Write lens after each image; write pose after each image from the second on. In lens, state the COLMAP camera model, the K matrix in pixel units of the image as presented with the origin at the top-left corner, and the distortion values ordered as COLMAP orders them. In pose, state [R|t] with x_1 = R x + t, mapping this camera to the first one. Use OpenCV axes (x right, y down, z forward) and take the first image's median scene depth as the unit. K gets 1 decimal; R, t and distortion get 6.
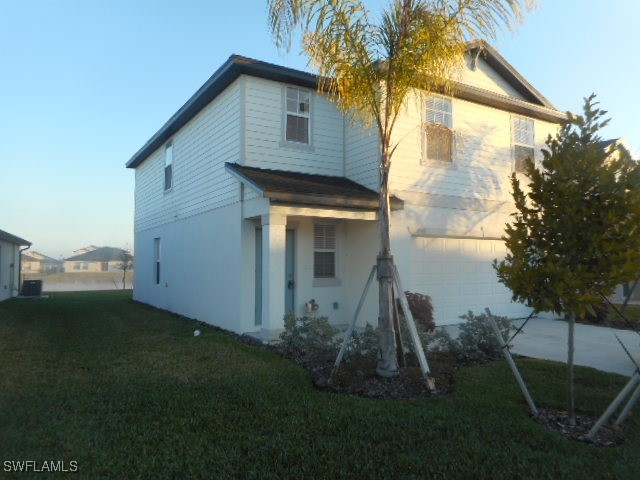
lens RADIAL K [[467.5, 0, 321.3], [0, 467.5, 239.5], [0, 0, 1]] dist [0.017520, -0.006082]
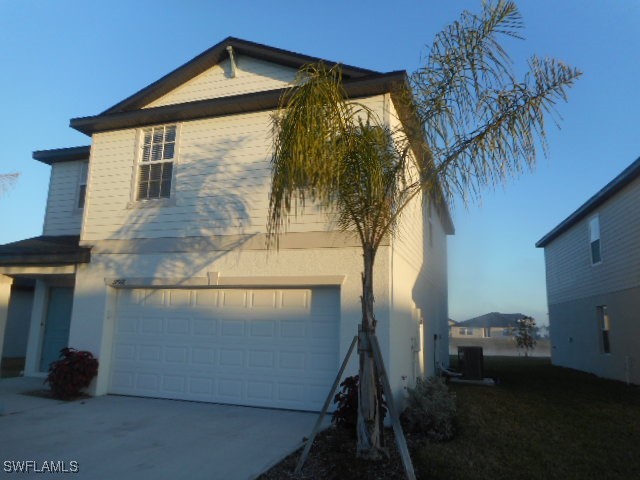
lens RADIAL K [[467.5, 0, 321.1], [0, 467.5, 241.6], [0, 0, 1]] dist [0.017520, -0.006082]
pose [[0.647866, -0.118737, -0.752444, 1.051913], [0.014089, 0.989476, -0.144010, 0.036047], [0.761624, 0.082698, 0.642720, 0.663572]]
